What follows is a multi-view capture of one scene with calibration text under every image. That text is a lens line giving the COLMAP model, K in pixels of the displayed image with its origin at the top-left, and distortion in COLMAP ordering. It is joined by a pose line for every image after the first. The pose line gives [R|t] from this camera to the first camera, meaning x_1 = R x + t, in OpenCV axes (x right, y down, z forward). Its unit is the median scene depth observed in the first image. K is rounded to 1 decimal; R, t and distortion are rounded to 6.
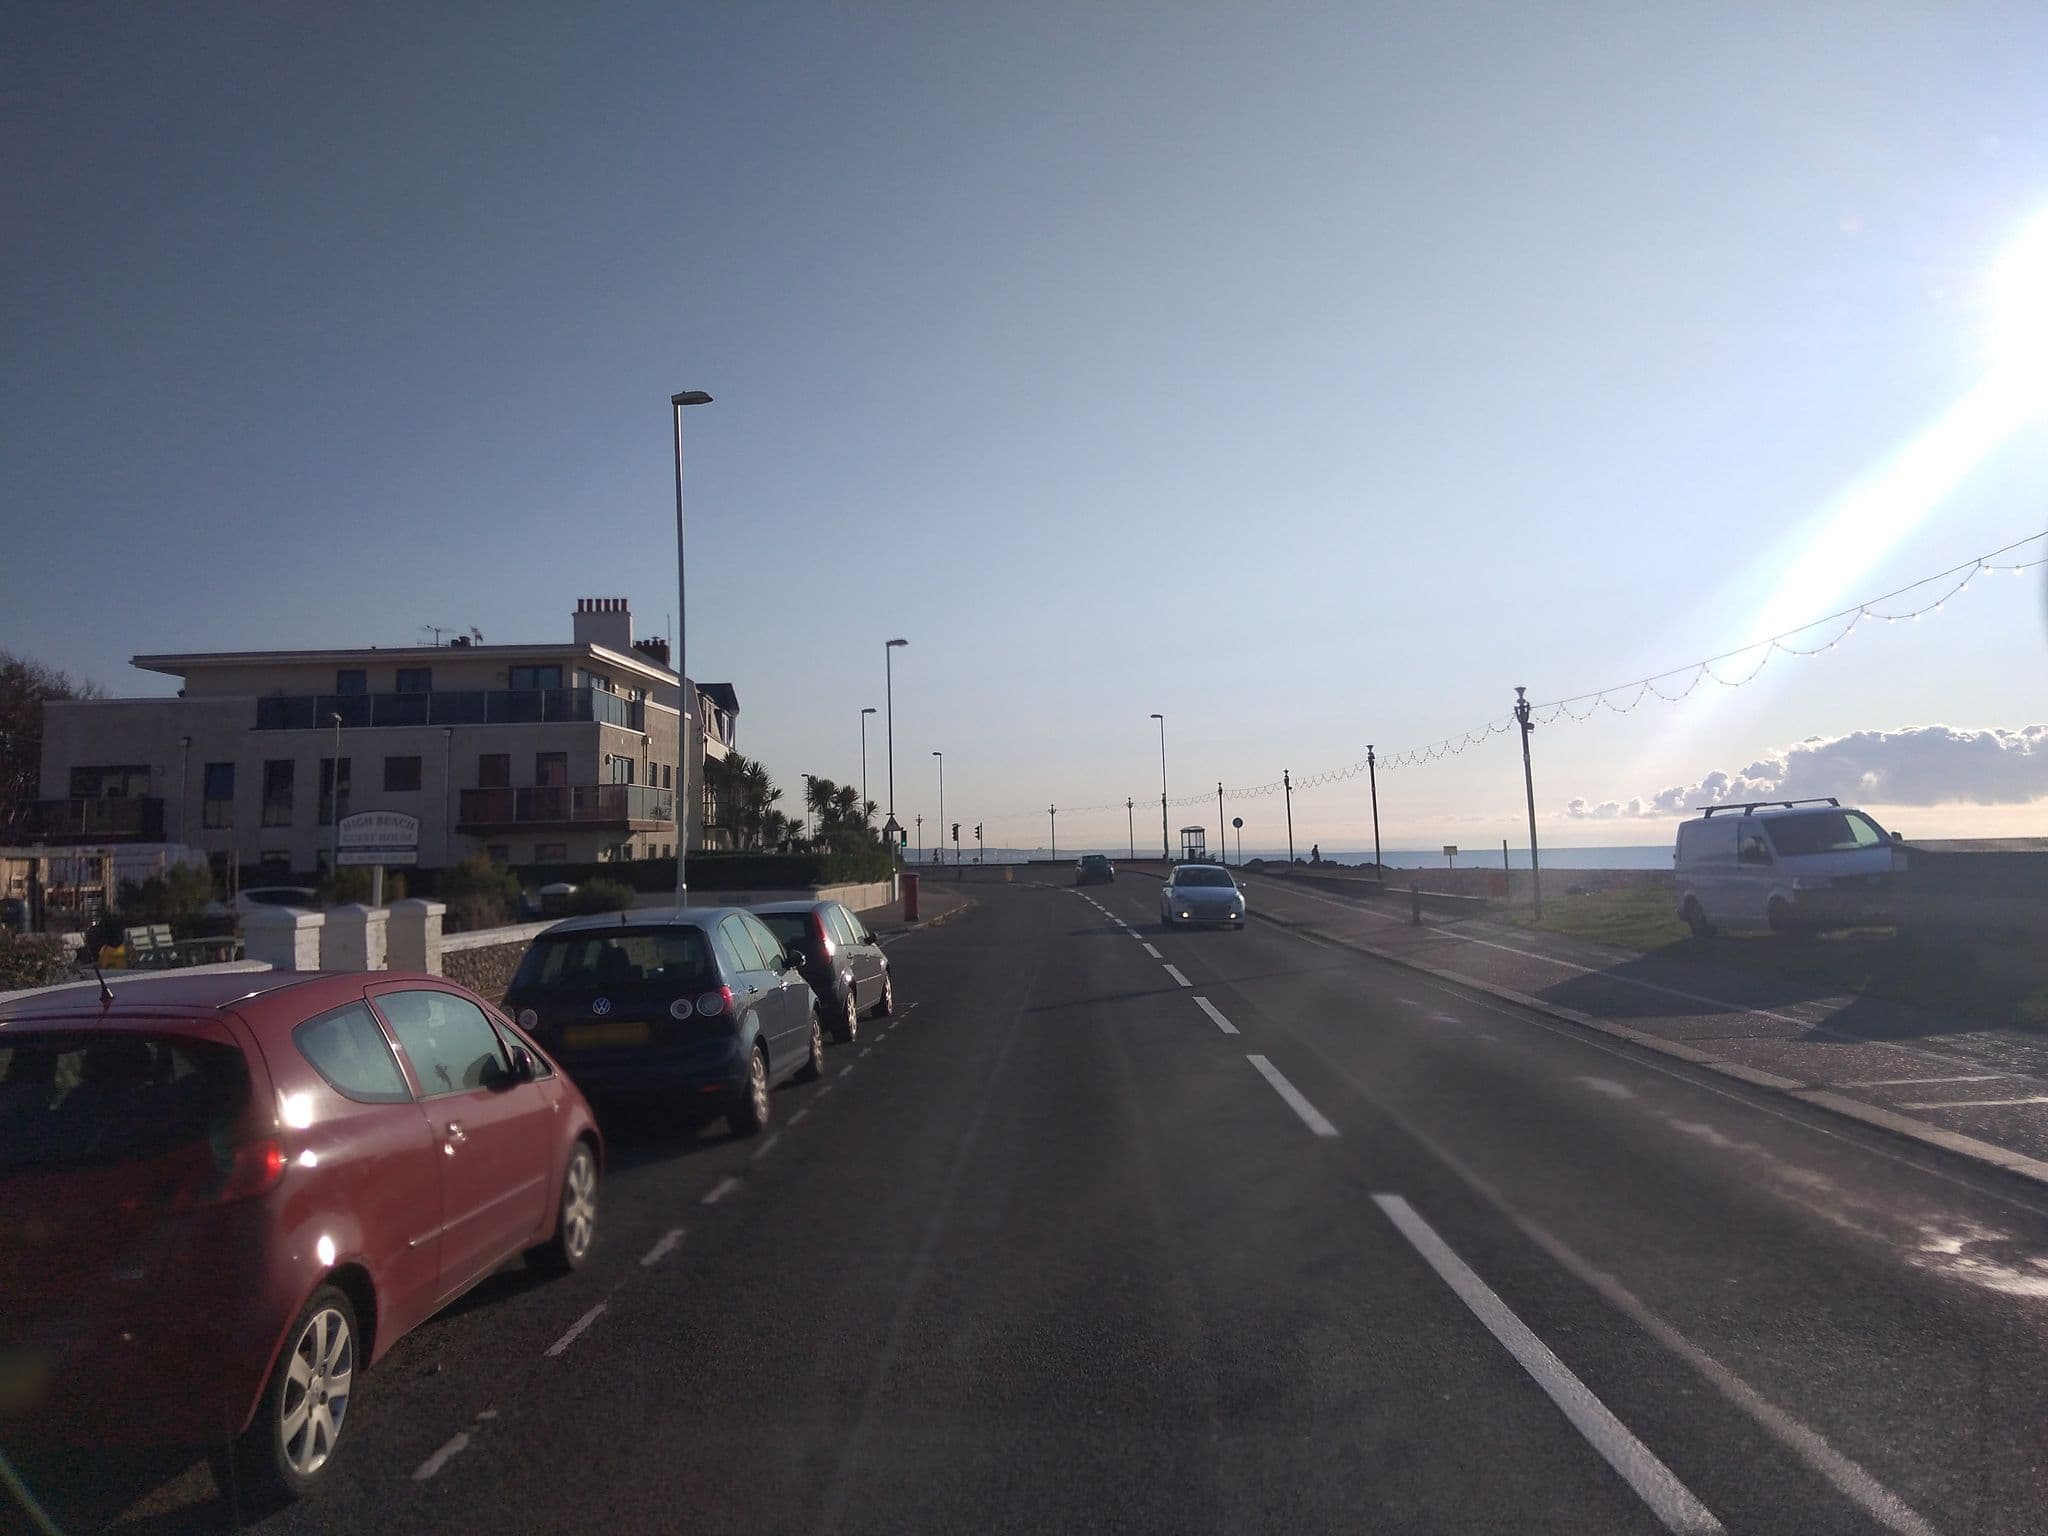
lens RADIAL K [[821.5, 0, 1017.0], [0, 821.5, 780.2], [0, 0, 1]] dist [-0.000116, 0.000029]
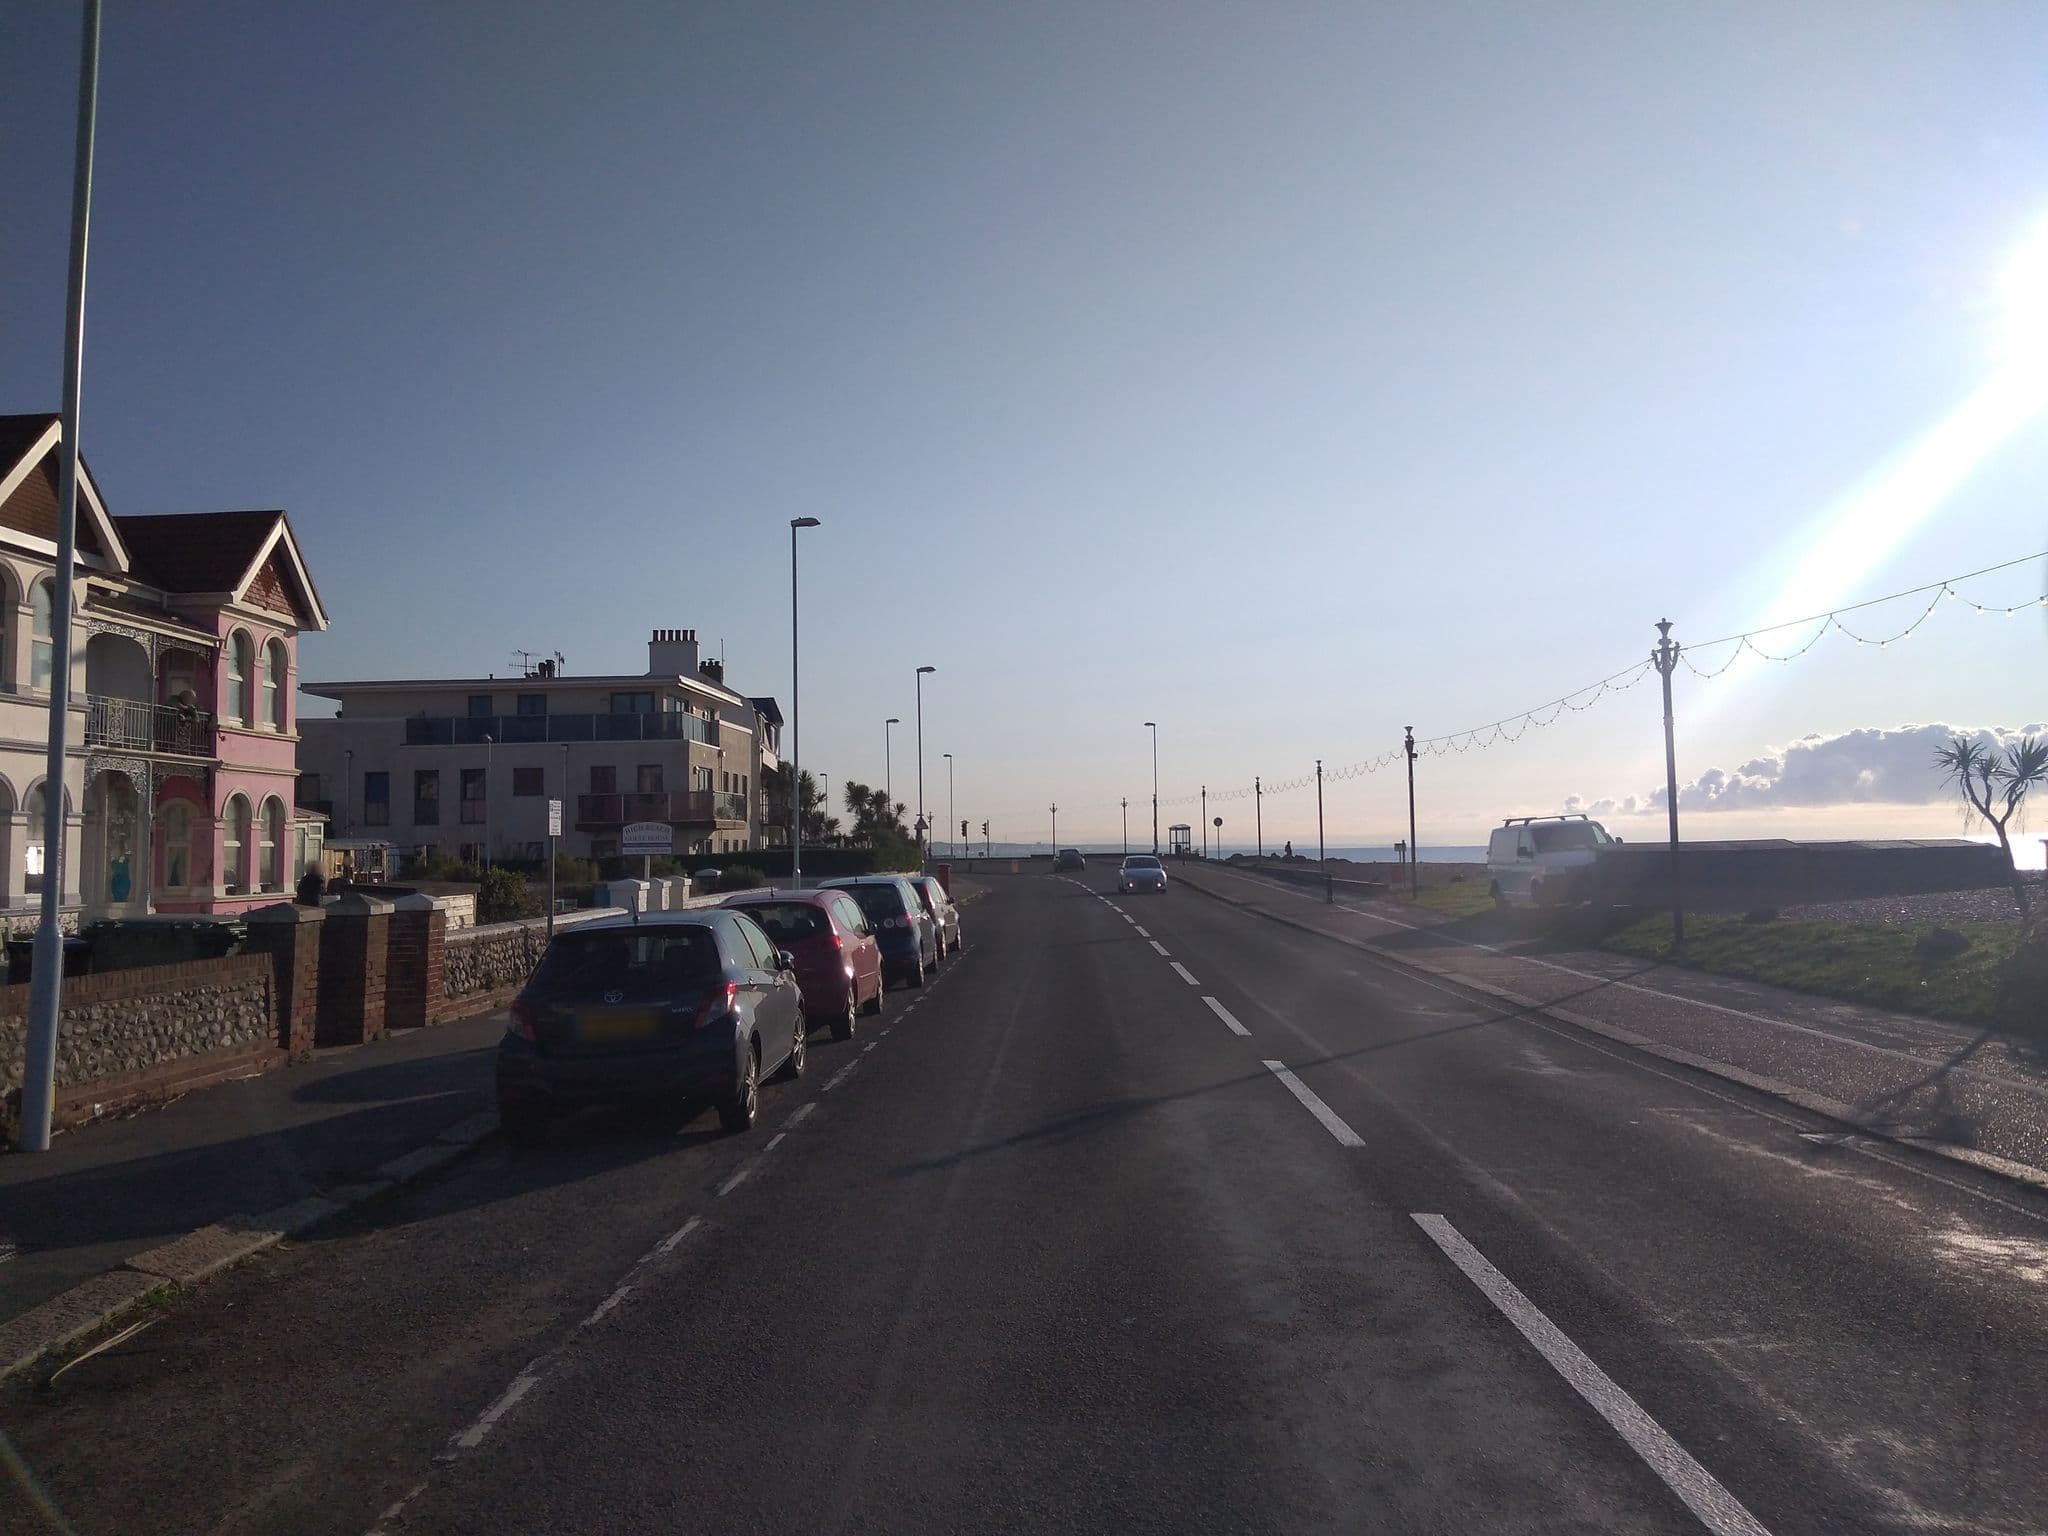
lens RADIAL K [[1239.0, 0, 1024.0], [0, 1239.0, 768.0], [0, 0, 1]] dist [0.001476, -0.002150]
pose [[0.999577, 0.005425, 0.028561, -0.034724], [-0.006167, 0.999644, 0.025947, -0.046201], [-0.028411, -0.026112, 0.999255, -0.495217]]
